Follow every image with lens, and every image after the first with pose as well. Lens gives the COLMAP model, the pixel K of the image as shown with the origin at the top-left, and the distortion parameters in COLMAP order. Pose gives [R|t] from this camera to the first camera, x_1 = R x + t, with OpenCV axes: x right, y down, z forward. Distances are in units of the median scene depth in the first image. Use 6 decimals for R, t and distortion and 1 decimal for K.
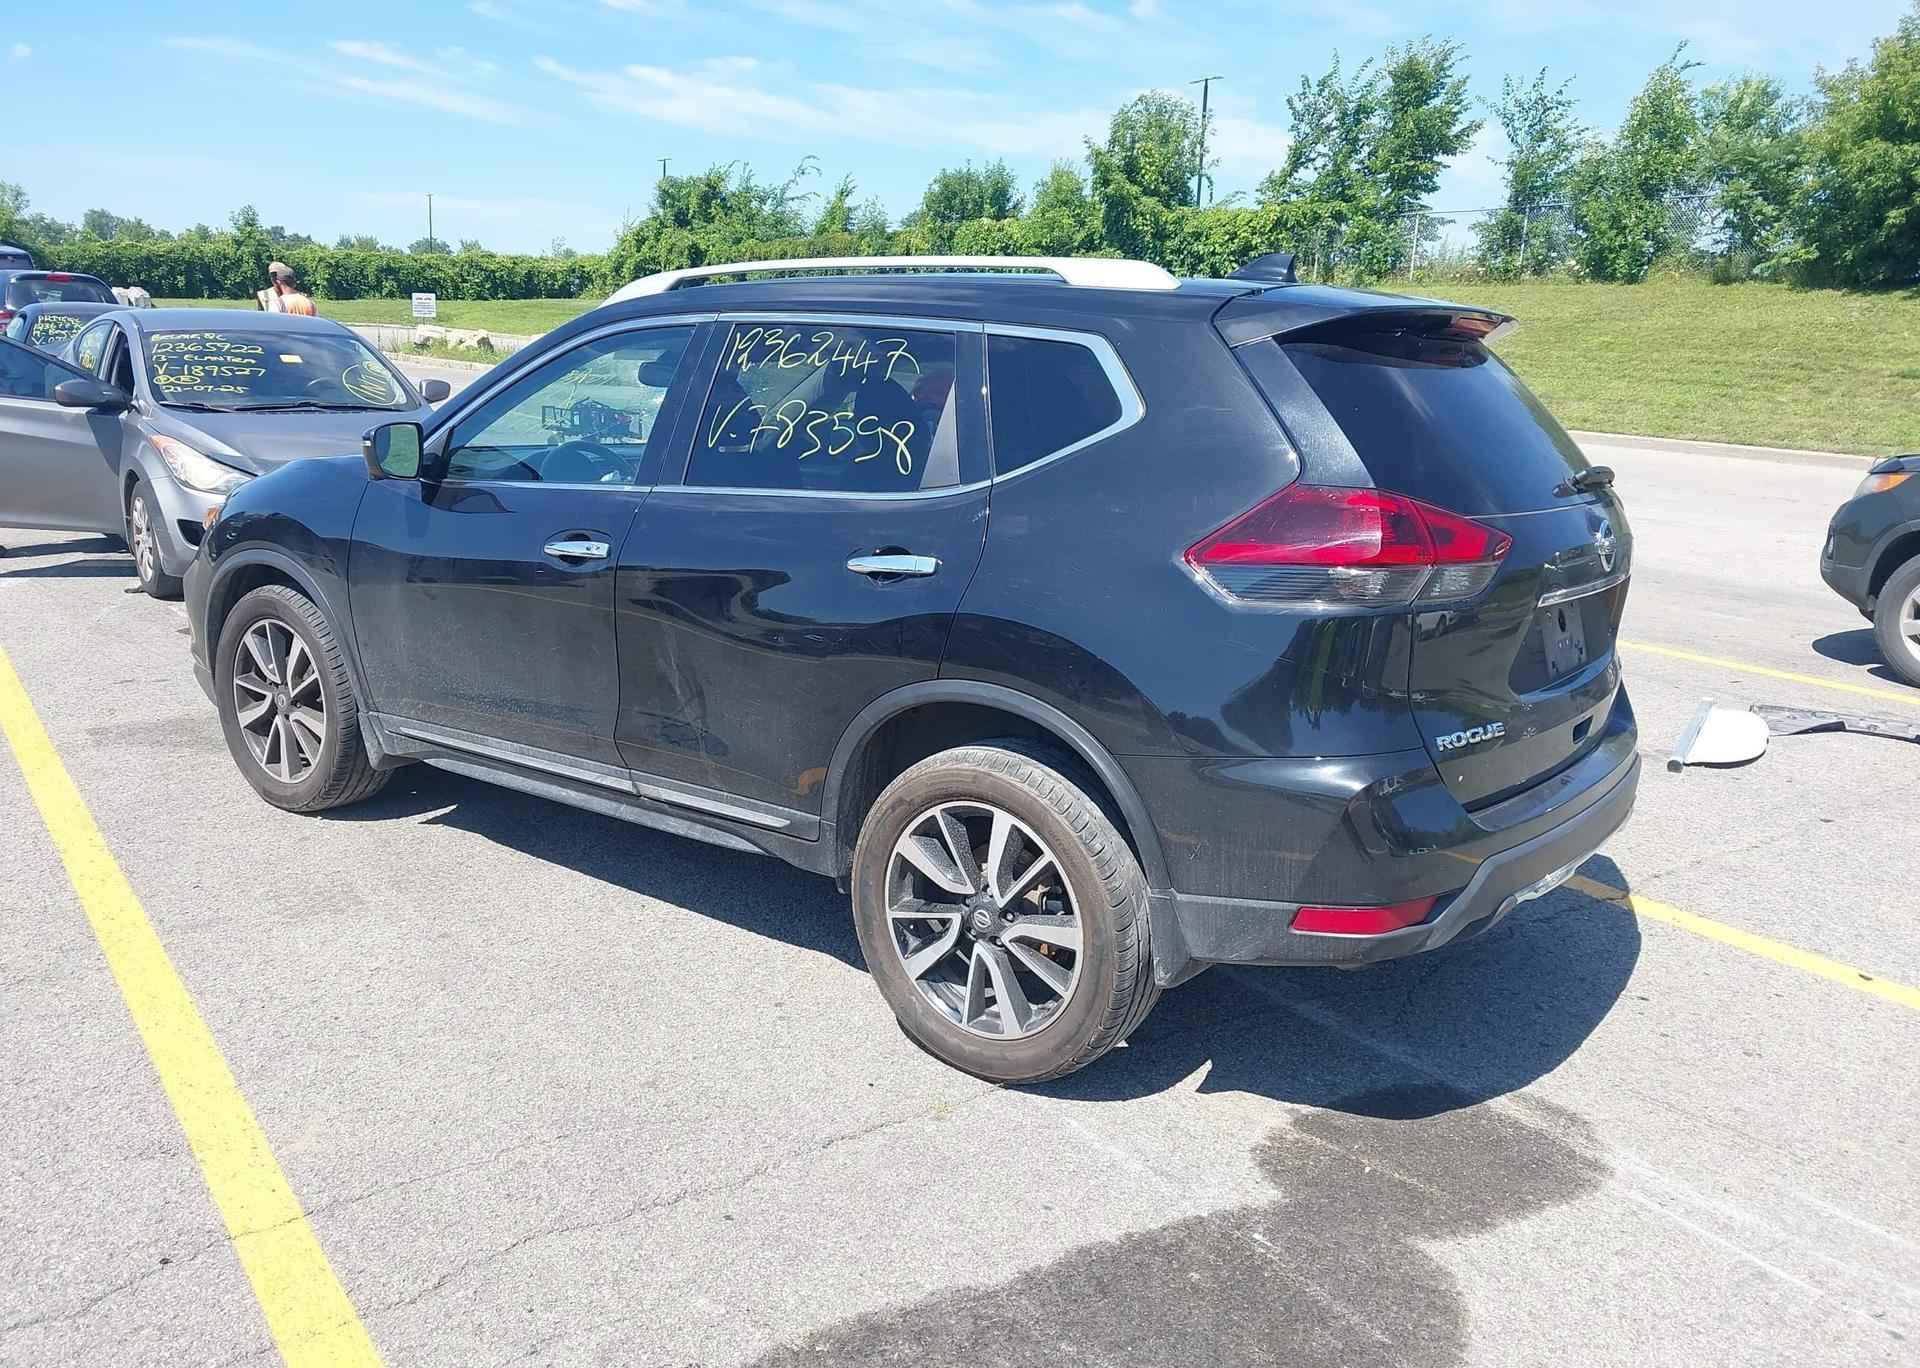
lens RADIAL K [[1534.7, 0, 949.8], [0, 1534.7, 678.2], [0, 0, 1]] dist [0.019597, -0.027950]
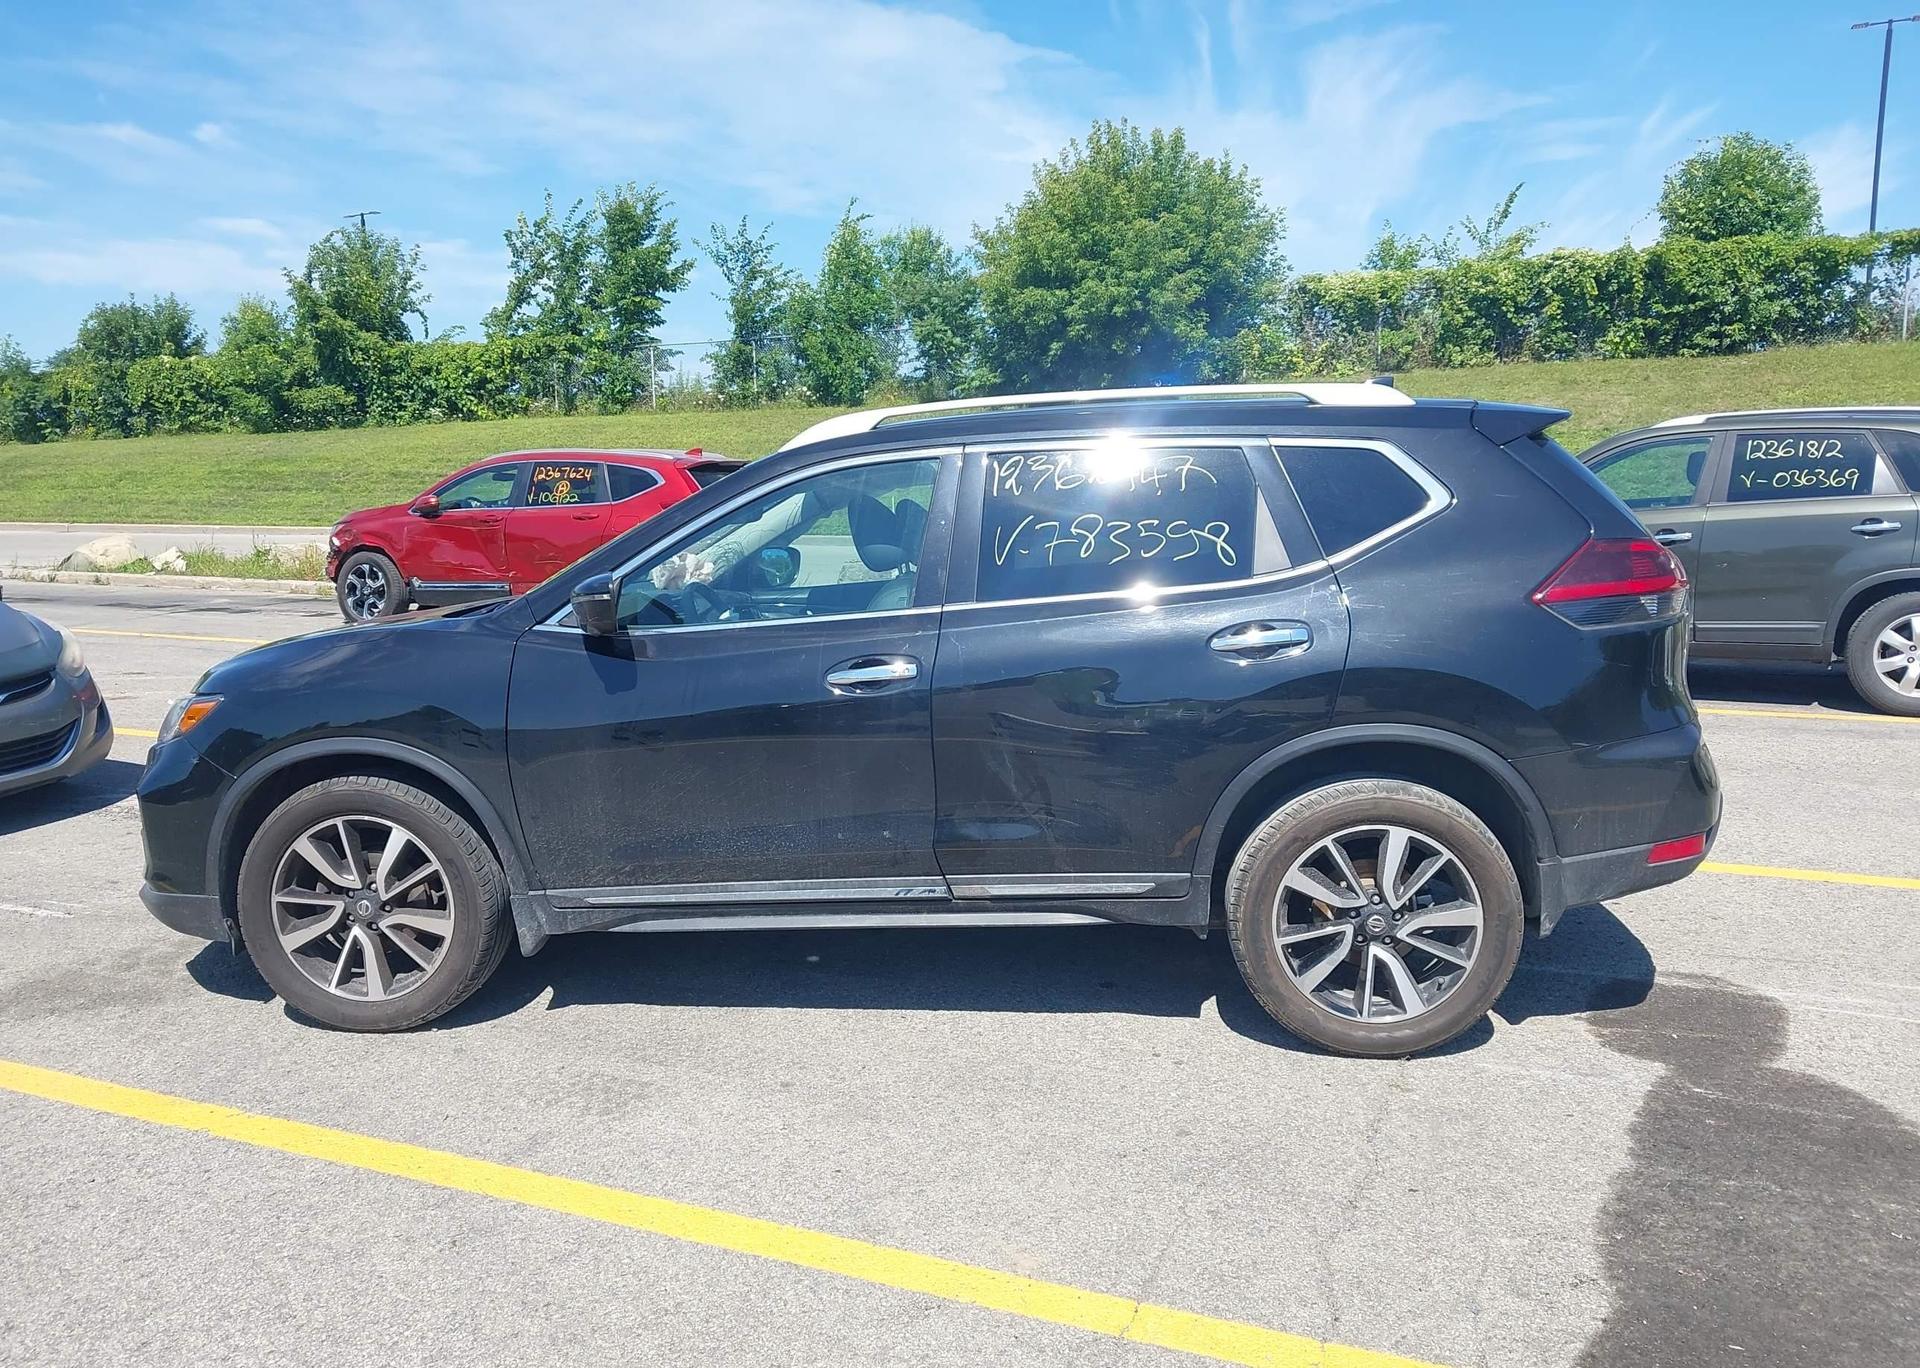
lens RADIAL K [[1534.7, 0, 952.8], [0, 1534.7, 693.1], [0, 0, 1]] dist [0.019597, -0.027950]
pose [[0.855296, -0.125940, 0.502601, -0.568683], [0.161467, 0.986493, -0.027583, -0.027245], [-0.492339, 0.104745, 0.864078, 0.069861]]
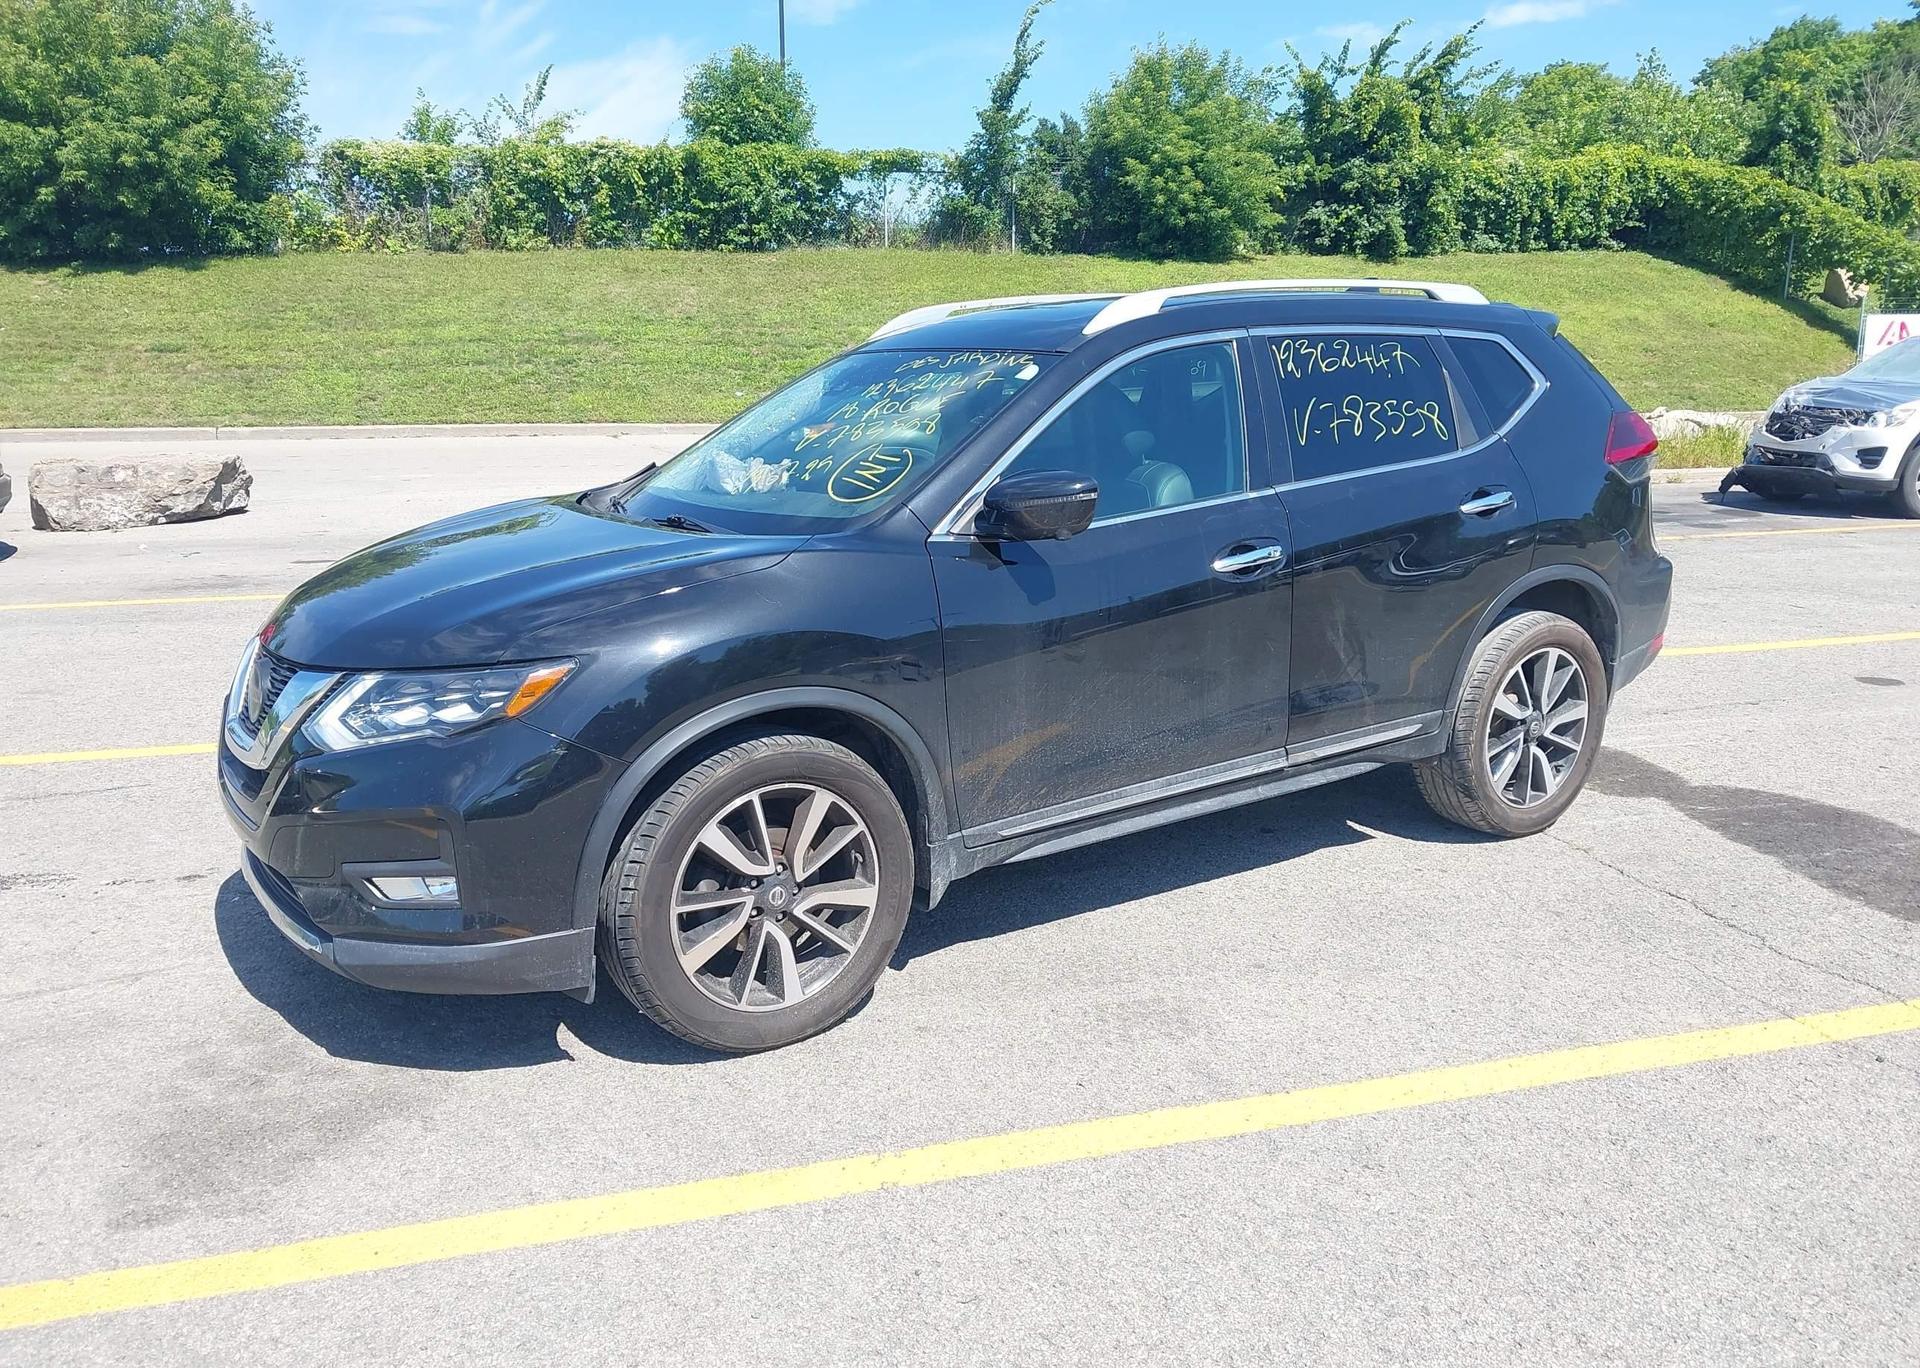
lens RADIAL K [[1534.7, 0, 967.9], [0, 1534.7, 688.8], [0, 0, 1]] dist [0.019597, -0.027950]
pose [[0.321715, -0.246222, 0.914261, -1.023119], [0.223511, 0.958056, 0.179367, -0.183076], [-0.920077, 0.146642, 0.363255, 0.645660]]
